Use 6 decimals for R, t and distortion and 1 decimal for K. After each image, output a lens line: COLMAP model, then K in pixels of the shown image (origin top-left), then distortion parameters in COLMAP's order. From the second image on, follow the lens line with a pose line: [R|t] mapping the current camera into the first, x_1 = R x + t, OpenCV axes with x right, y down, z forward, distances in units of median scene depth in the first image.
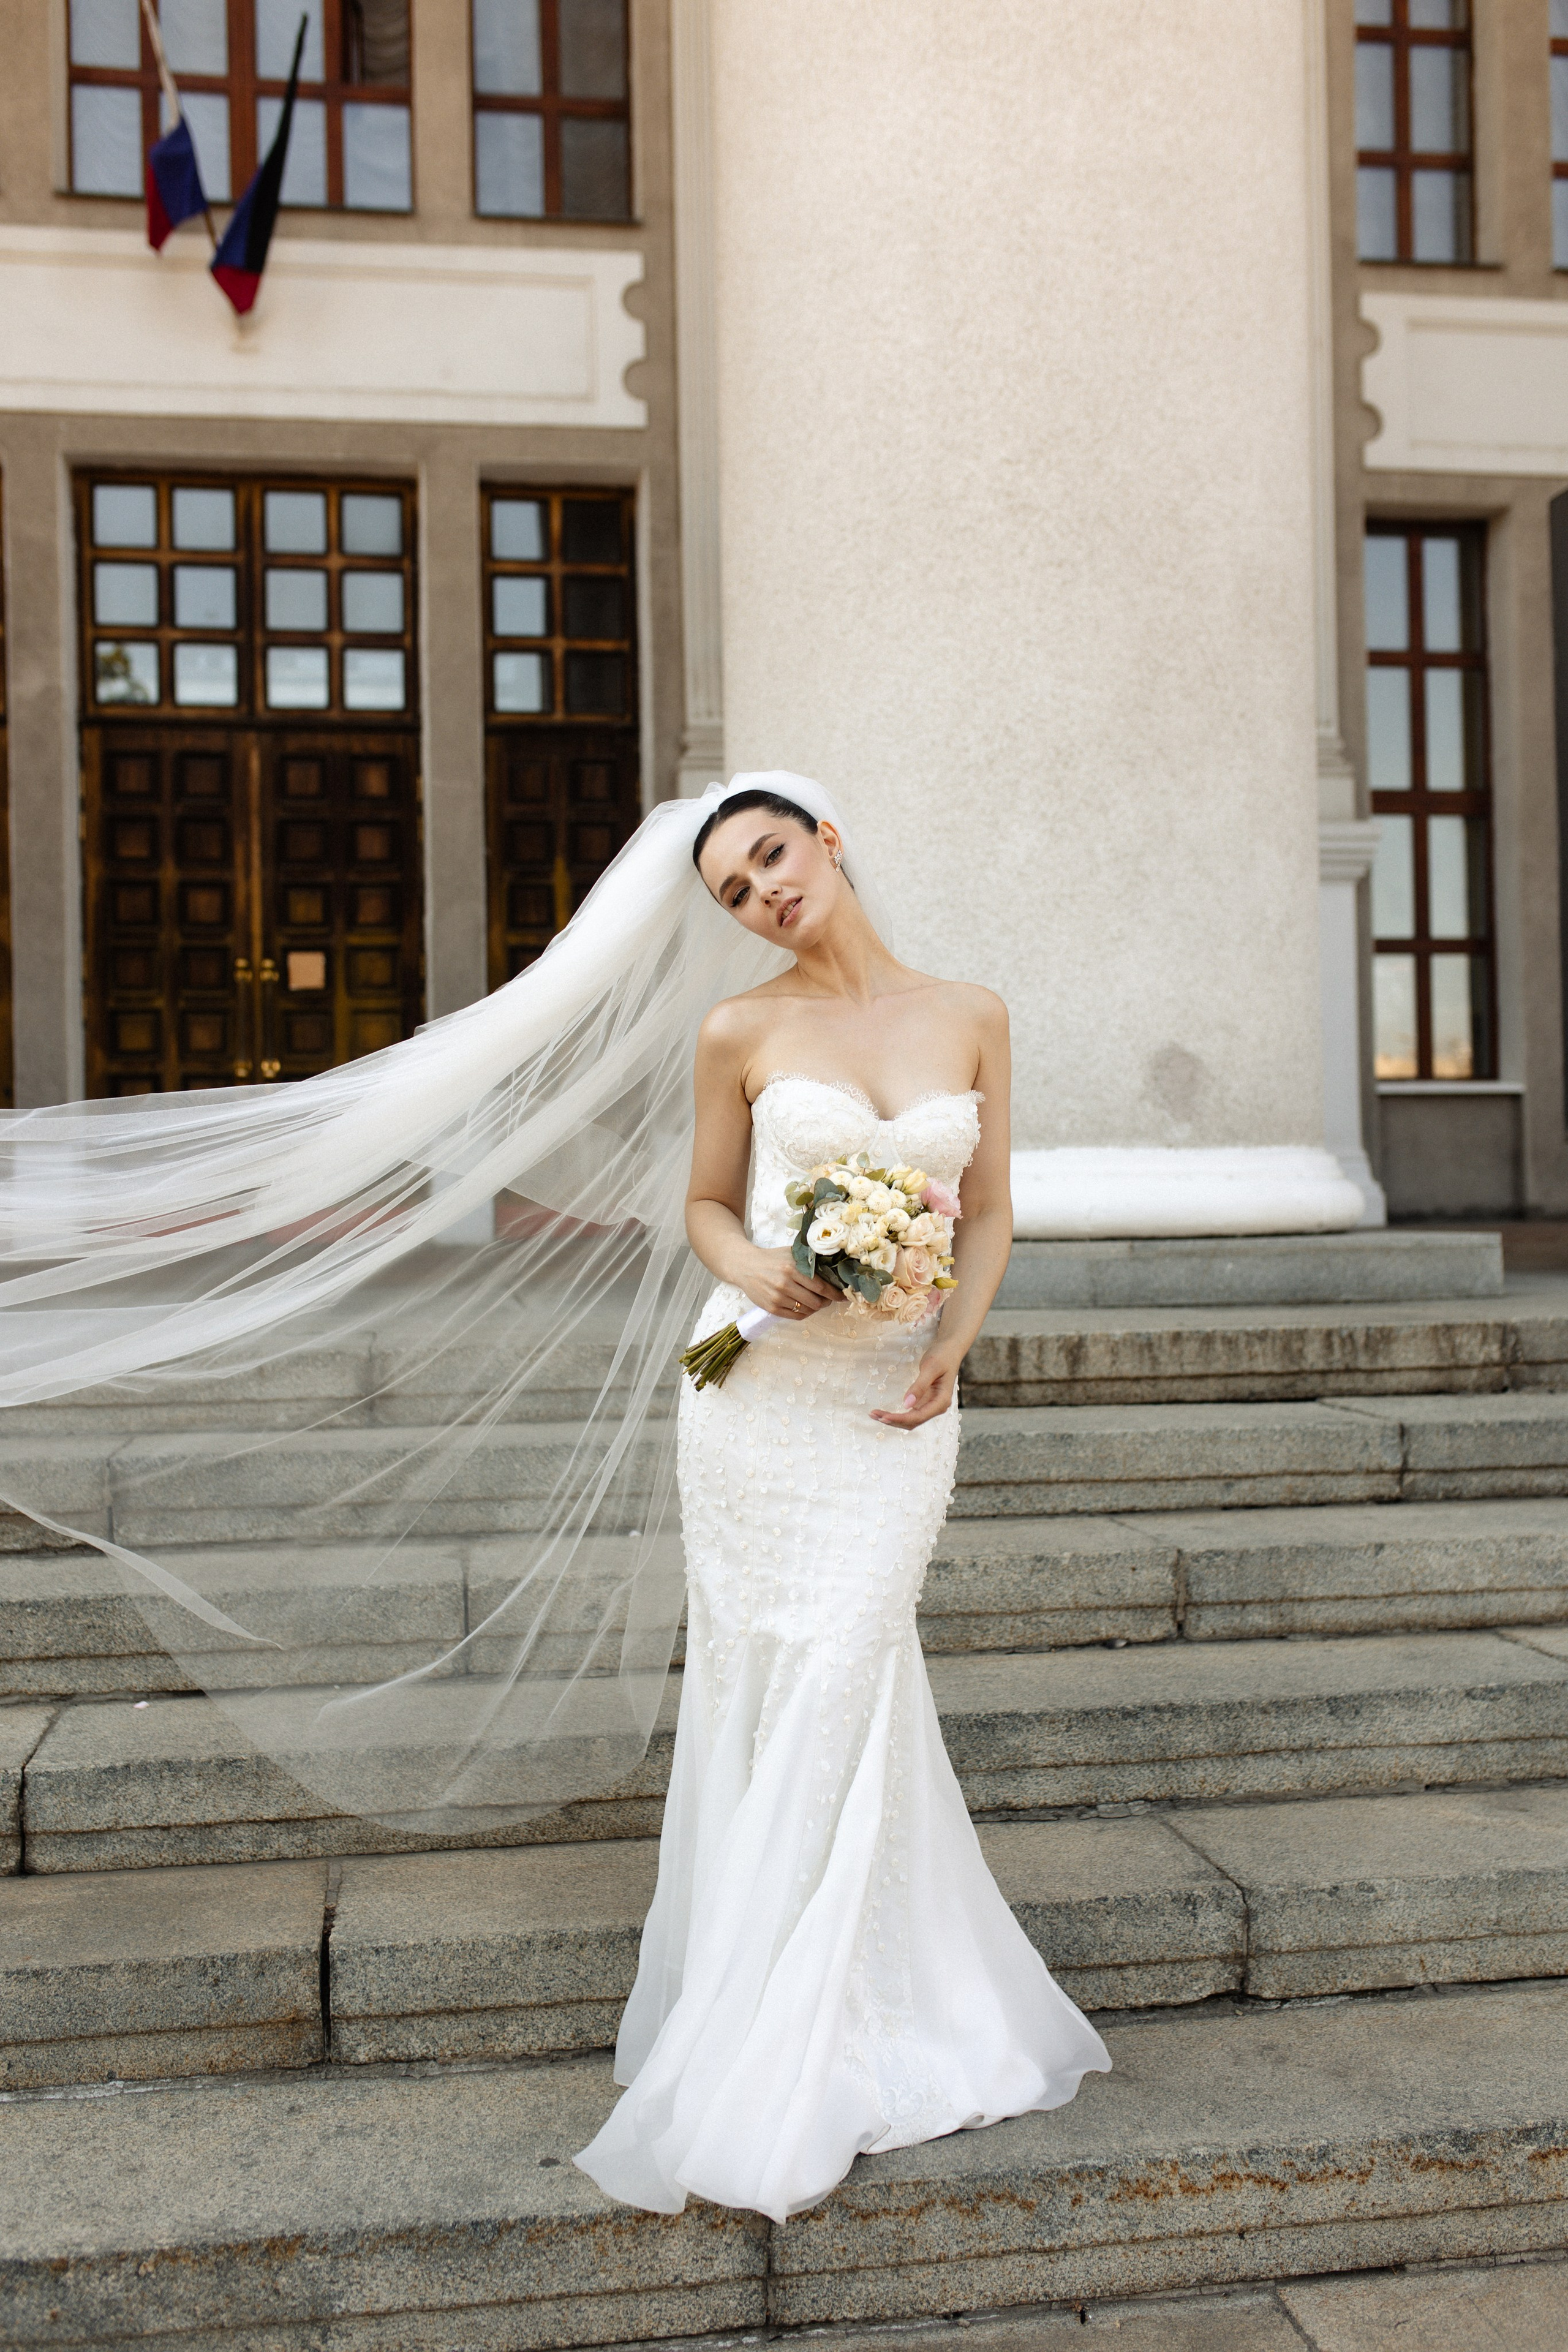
lens RADIAL K [[2219.4, 0, 784.0], [0, 2219.4, 1176.0], [0, 0, 1]] dist [-0.001291, 0.011740]
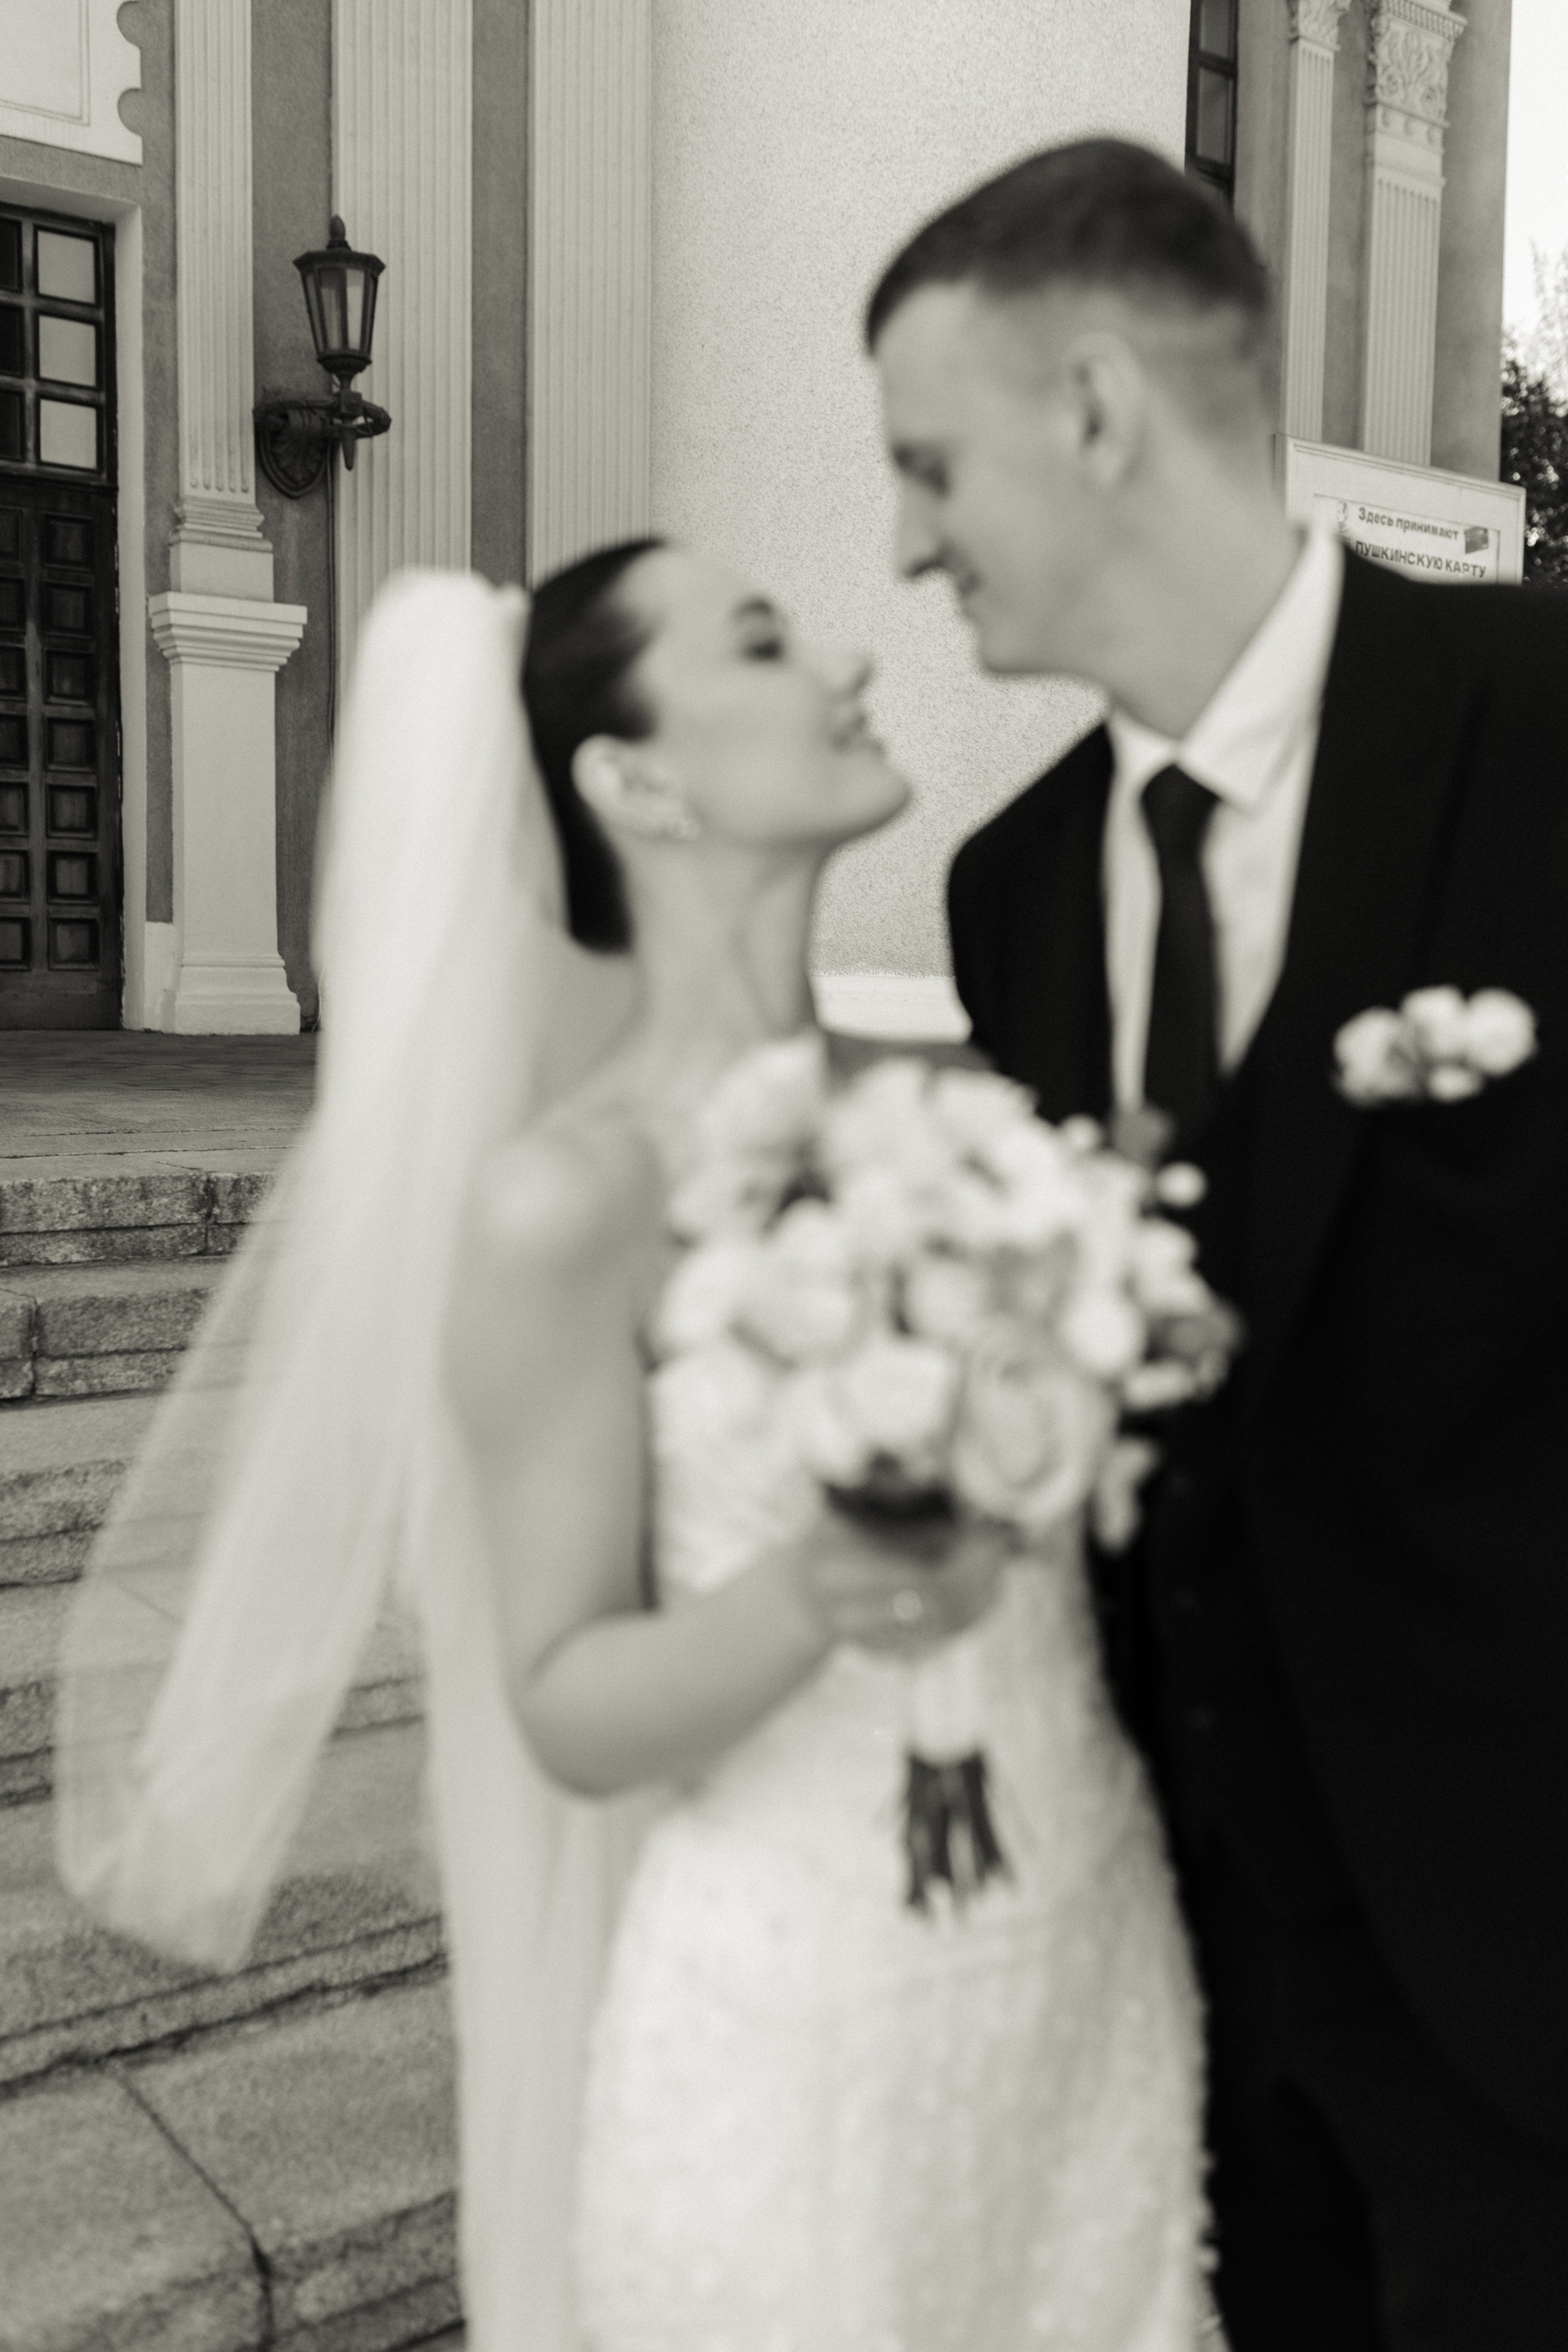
lens RADIAL K [[2215.6, 0, 774.2], [0, 2215.6, 1168.8], [0, 0, 1]] dist [0.001020, 0.003922]
pose [[0.892212, -0.007390, 0.451556, -0.695435], [-0.034252, 0.995879, 0.083975, -0.007185], [-0.450315, -0.090390, 0.888282, 0.025534]]
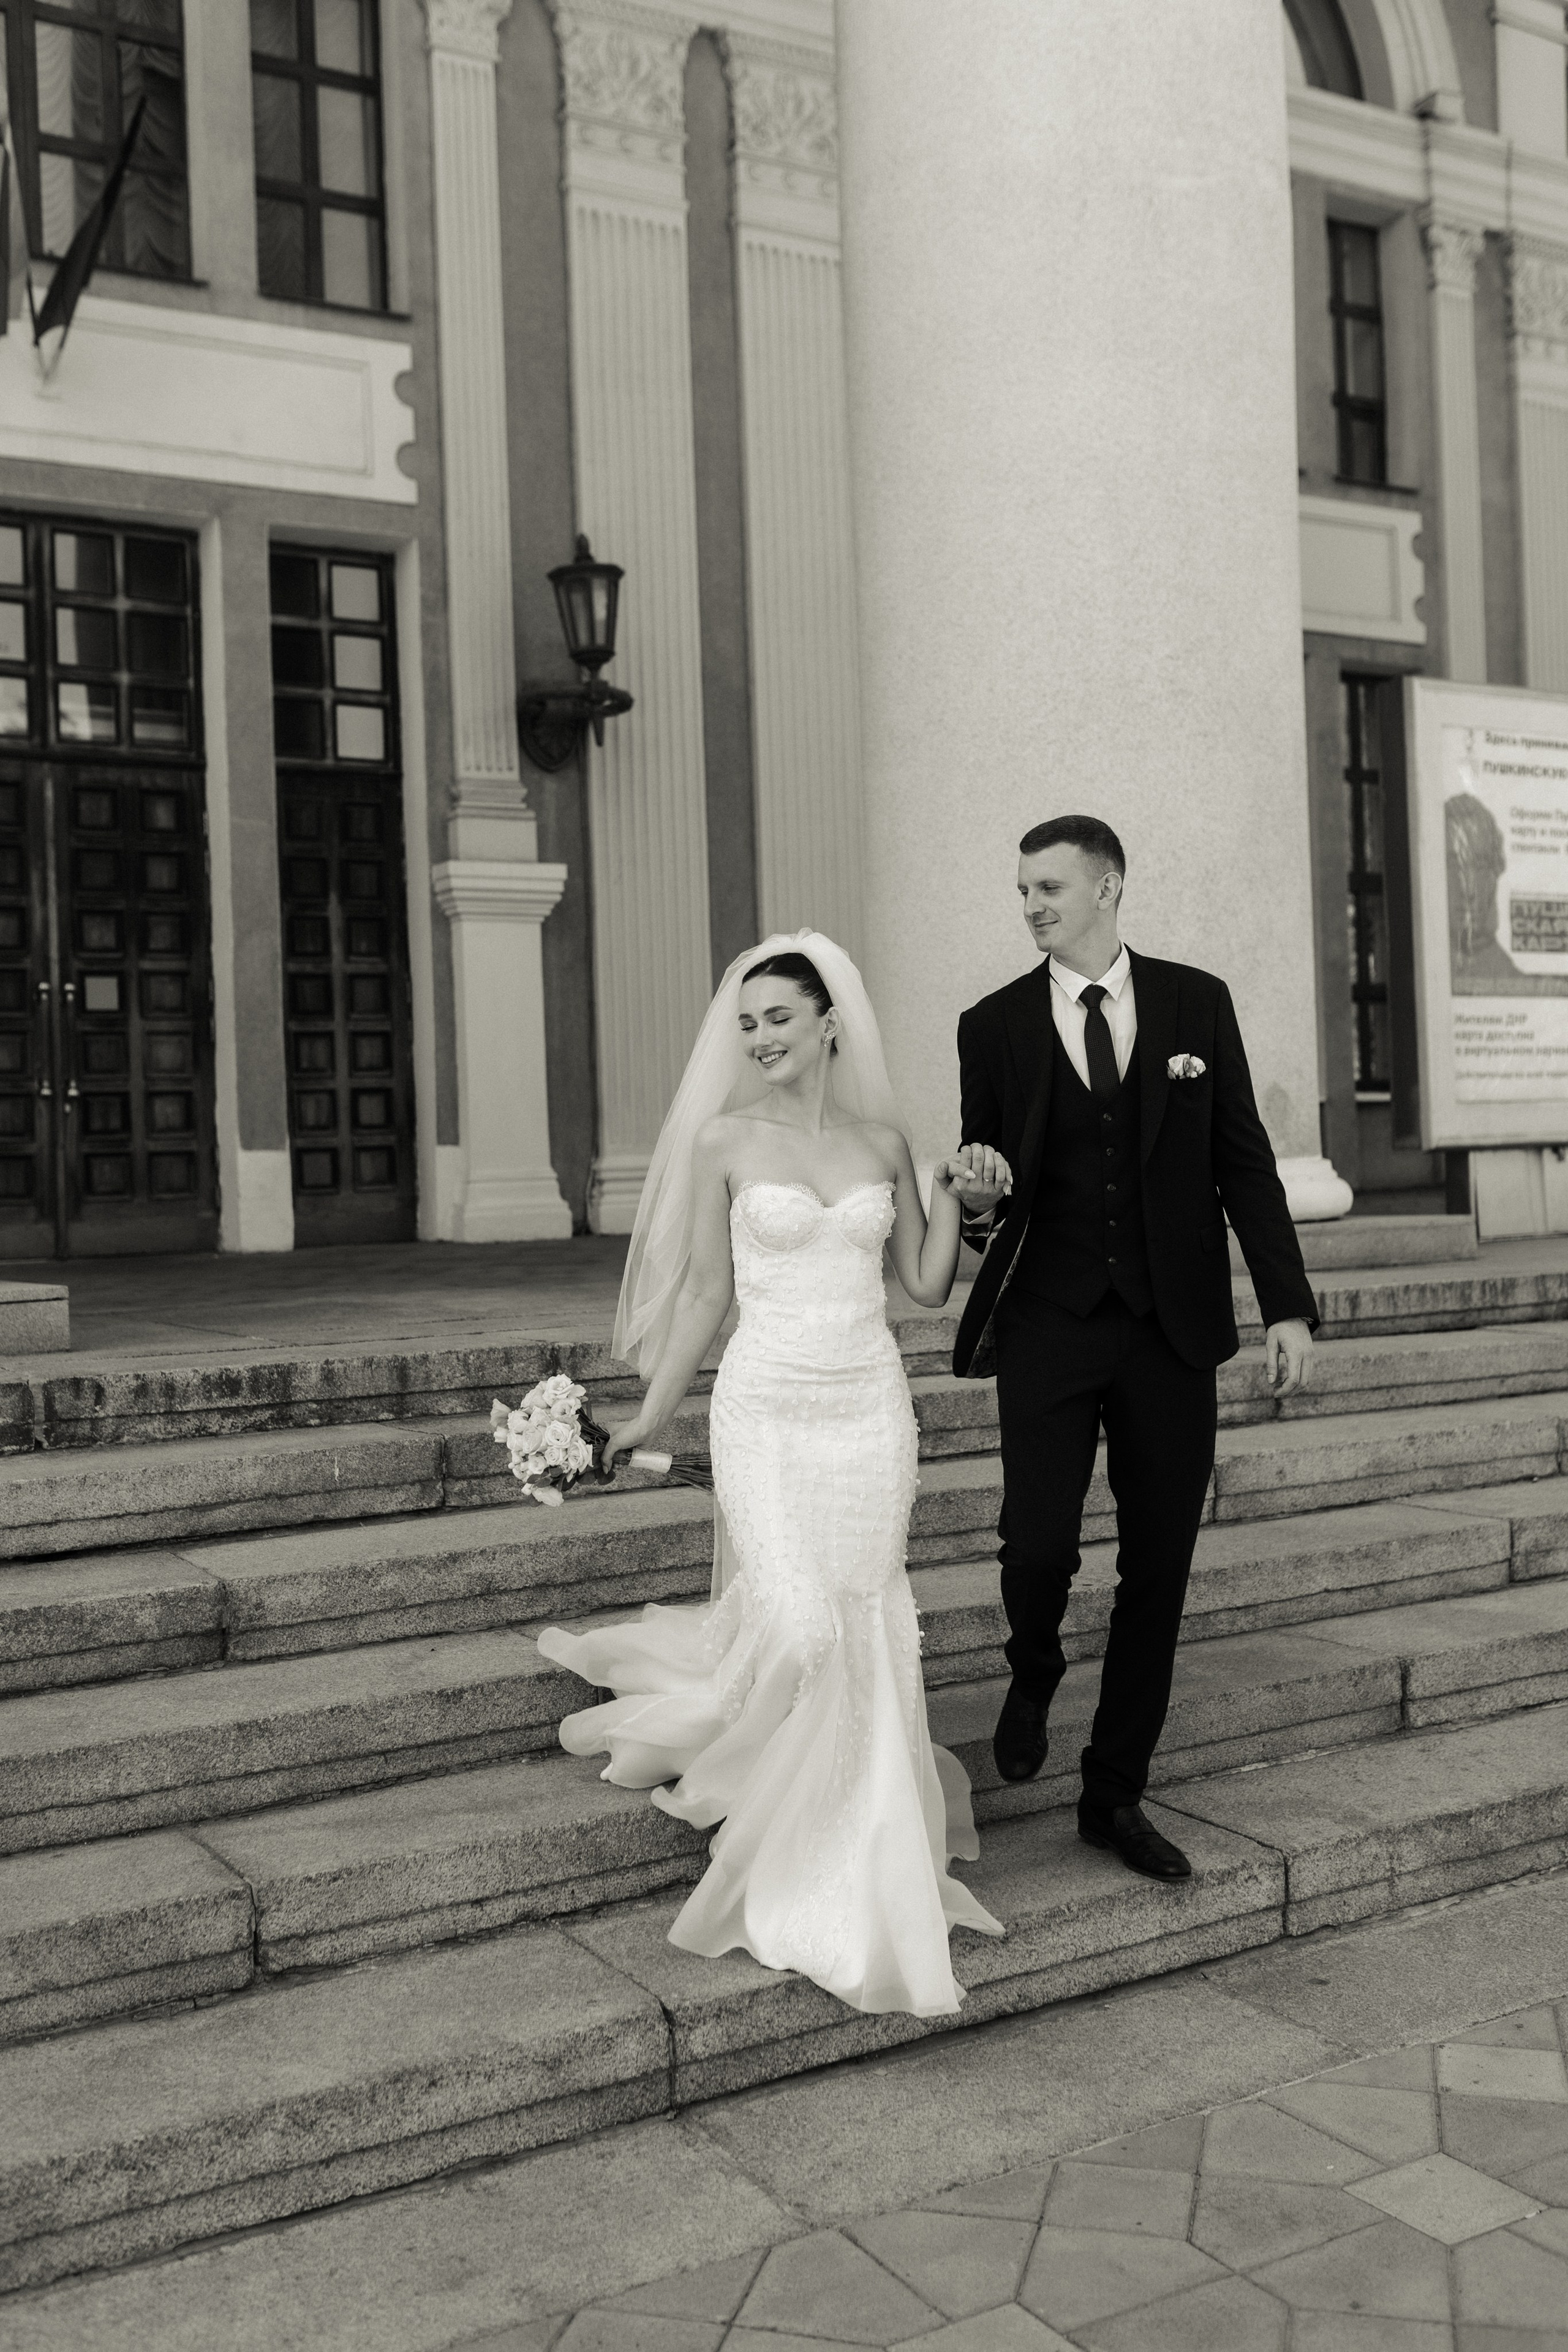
lens RADIAL K [[2210.8, 0, 784.0], [0, 2210.8, 1176.0], [0, 0, 1]] dist [-0.000469, -0.006192]
pose [[0.932974, -0.015040, 0.359630, -0.810942], [0.014987, 0.999883, 0.002936, -0.013792], [-0.359632, 0.002650, 0.933090, -0.240940]]
